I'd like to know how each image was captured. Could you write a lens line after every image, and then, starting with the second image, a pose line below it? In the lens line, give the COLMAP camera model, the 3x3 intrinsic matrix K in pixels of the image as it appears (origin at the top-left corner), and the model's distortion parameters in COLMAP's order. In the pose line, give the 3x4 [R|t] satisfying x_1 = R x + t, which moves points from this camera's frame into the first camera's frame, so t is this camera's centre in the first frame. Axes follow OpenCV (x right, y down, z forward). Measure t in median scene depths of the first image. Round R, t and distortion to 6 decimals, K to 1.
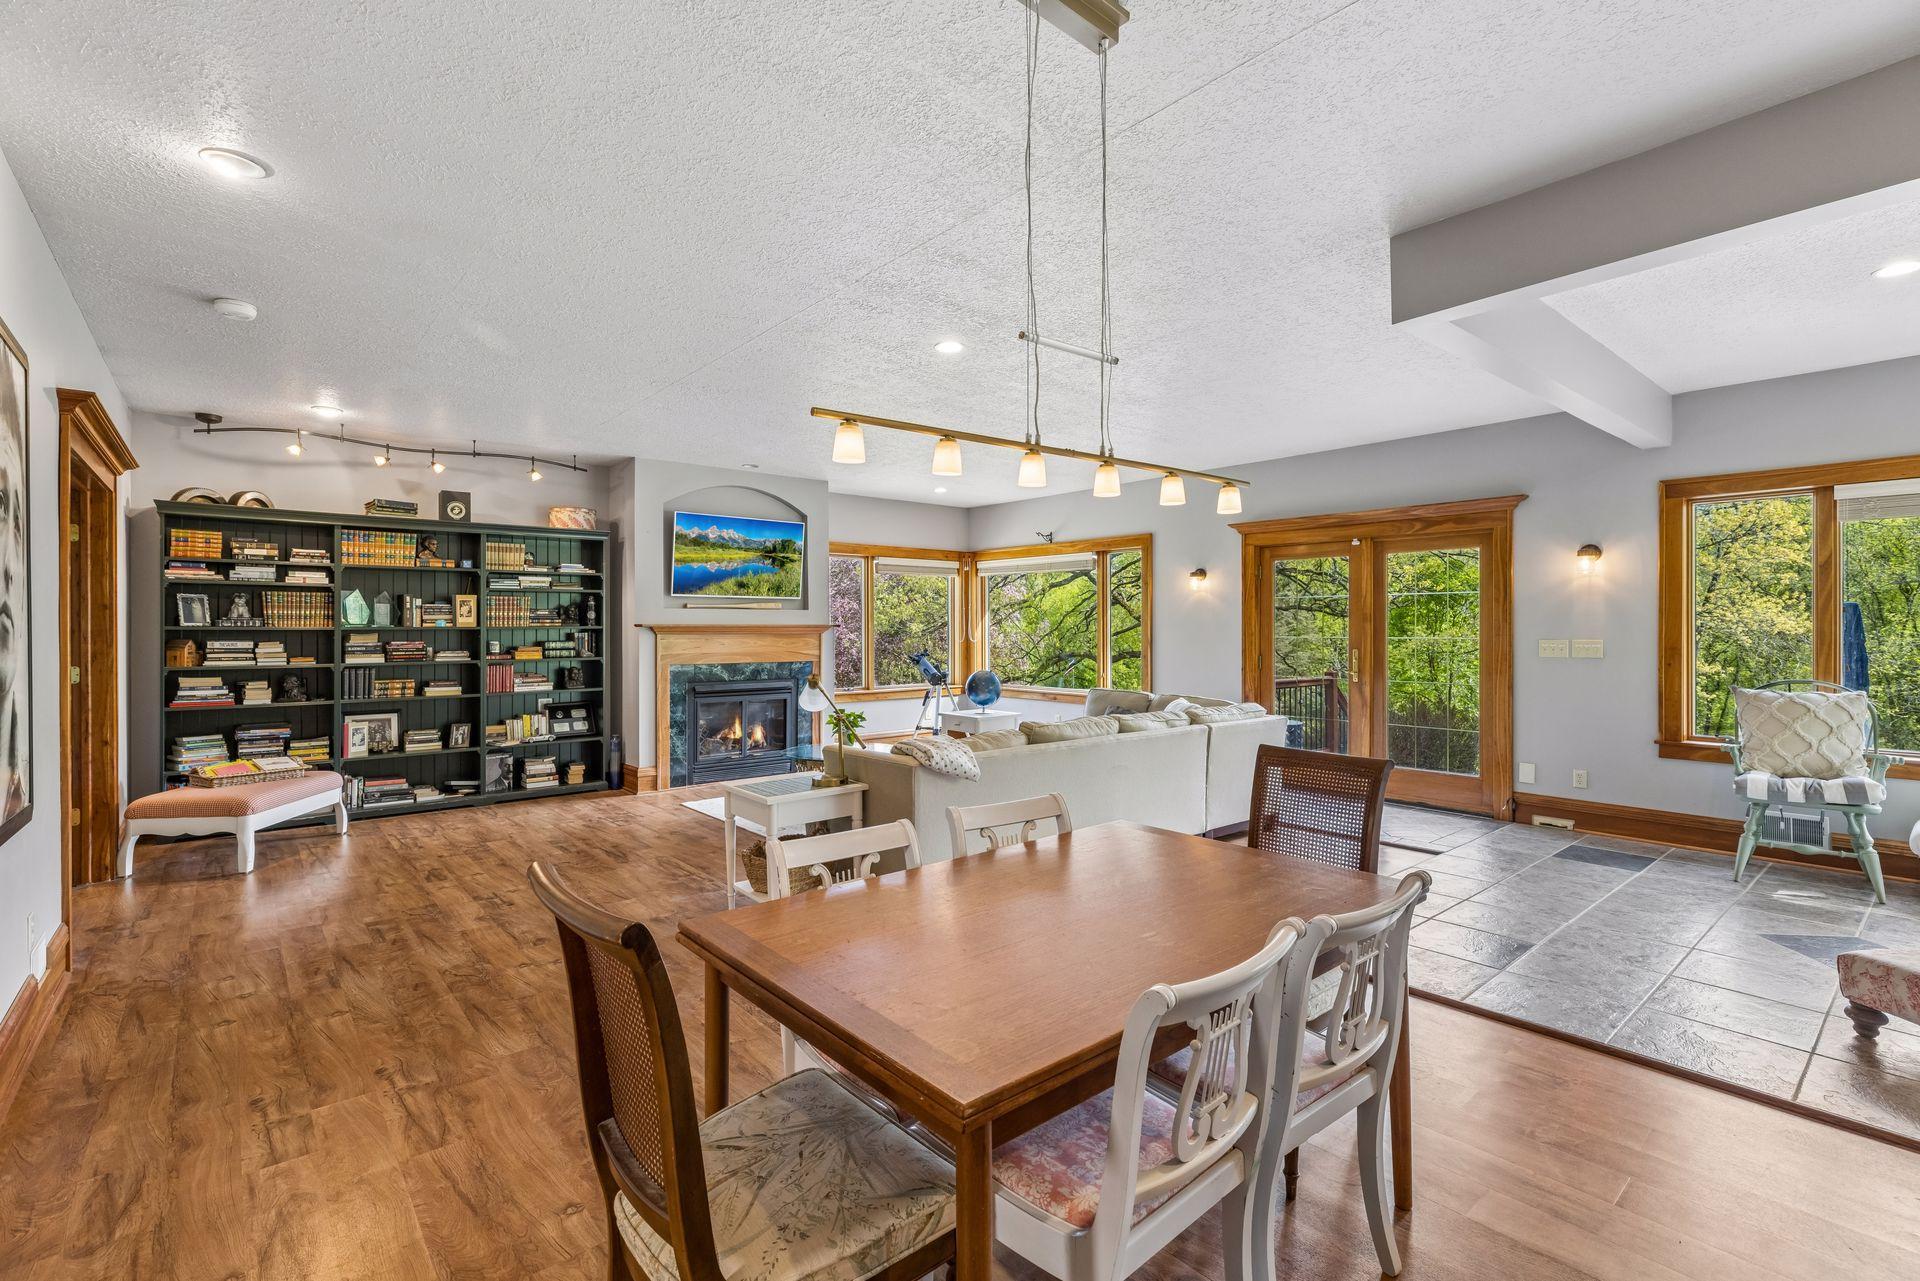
lens RADIAL K [[885.6, 0, 962.9], [0, 885.6, 625.1], [0, 0, 1]] dist [0.004870, 0.000009]
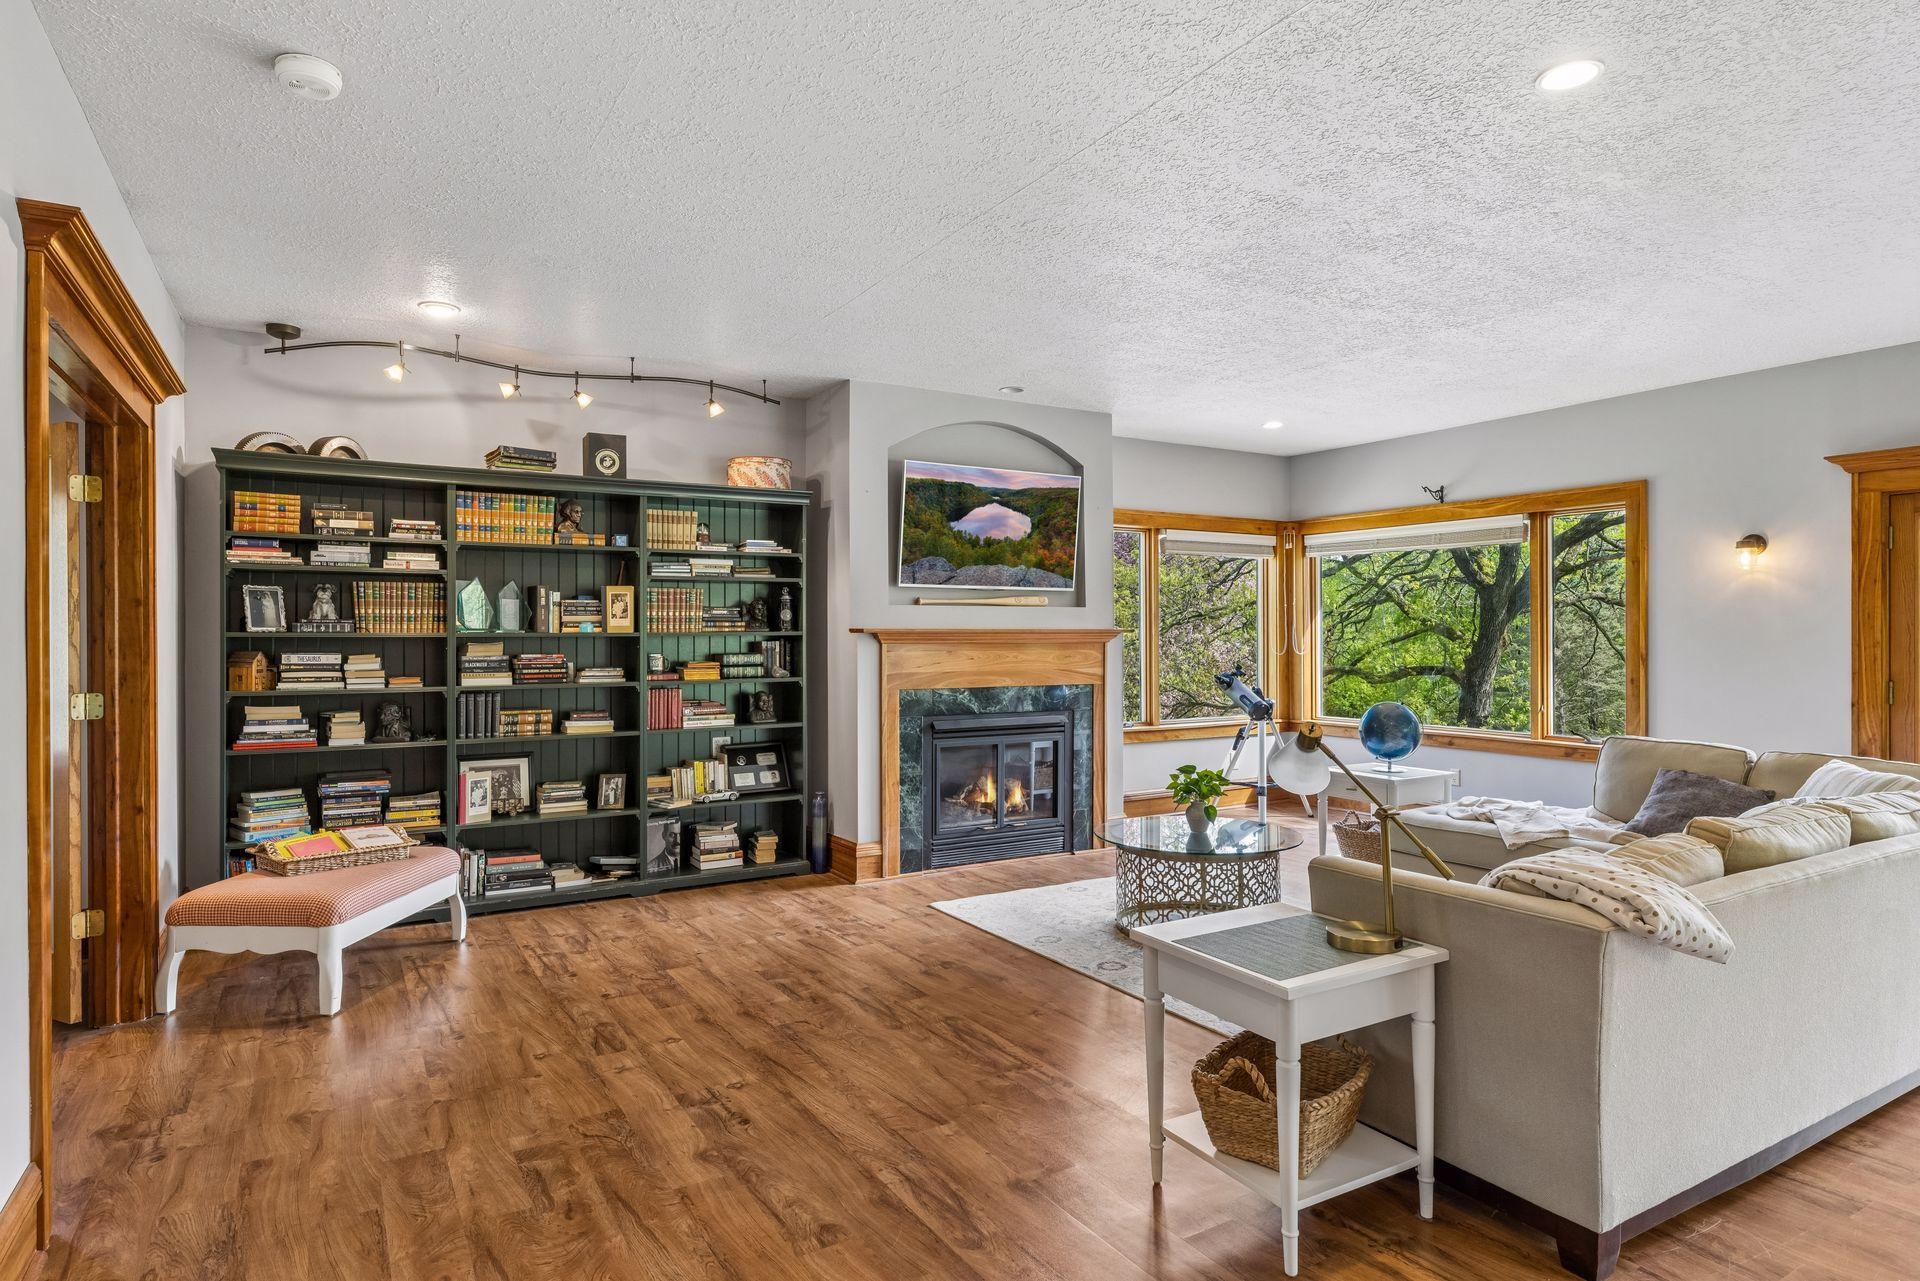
lens RADIAL K [[1079.0, 0, 949.8], [0, 1079.0, 632.3], [0, 0, 1]] dist [0.005268, 0.000753]
pose [[0.986550, -0.000842, -0.163457, -0.186151], [0.001001, 0.999999, 0.000889, 0.001168], [0.163456, -0.001041, 0.986550, 0.237331]]
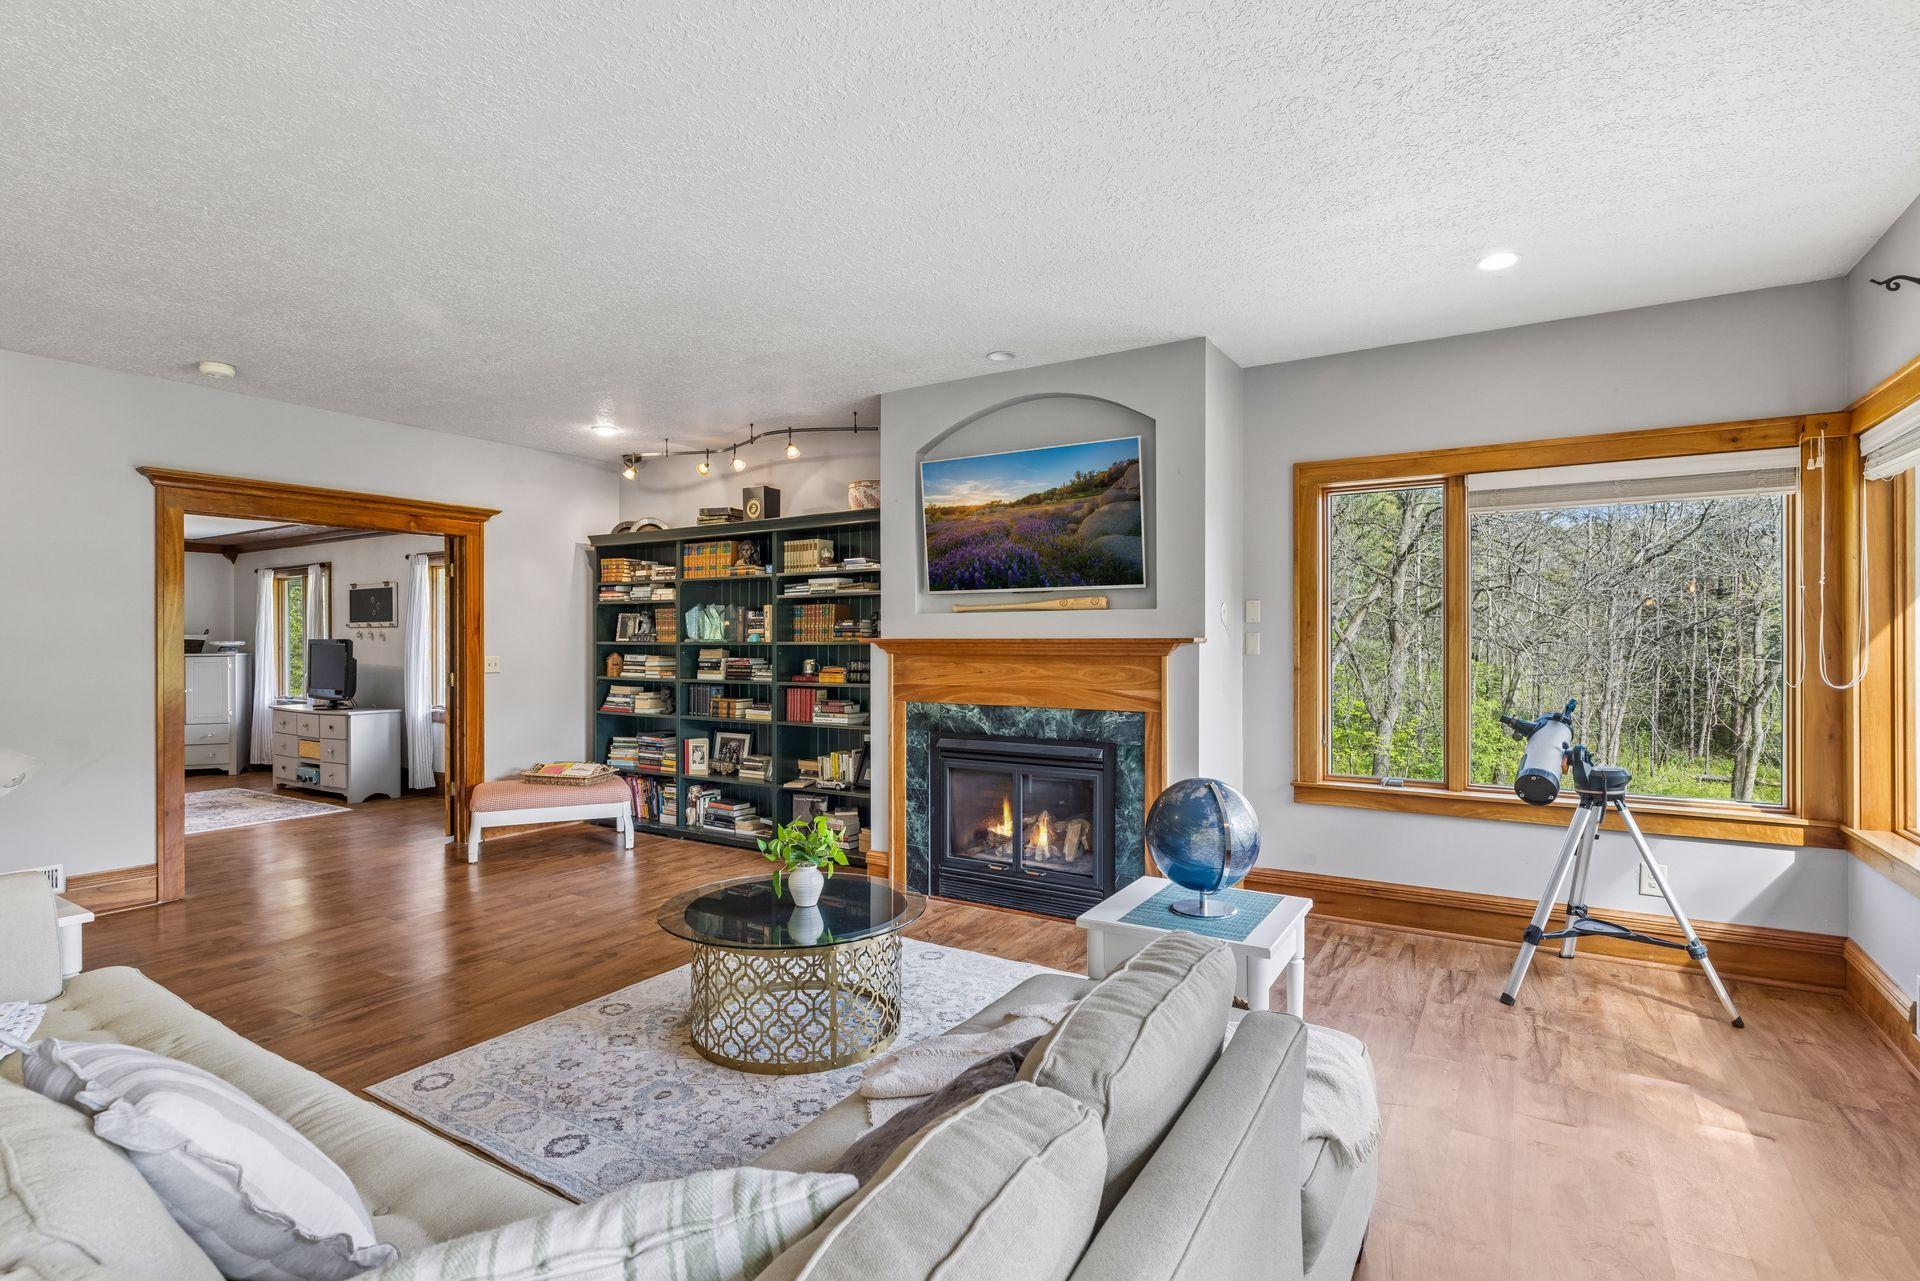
lens RADIAL K [[927.4, 0, 944.7], [0, 927.4, 642.9], [0, 0, 1]] dist [0.015967, 0.002313]
pose [[0.302239, 0.000141, -0.953232, 0.376506], [-0.001399, 0.999999, -0.000296, 0.002809], [0.953231, 0.001423, 0.302238, 0.953969]]
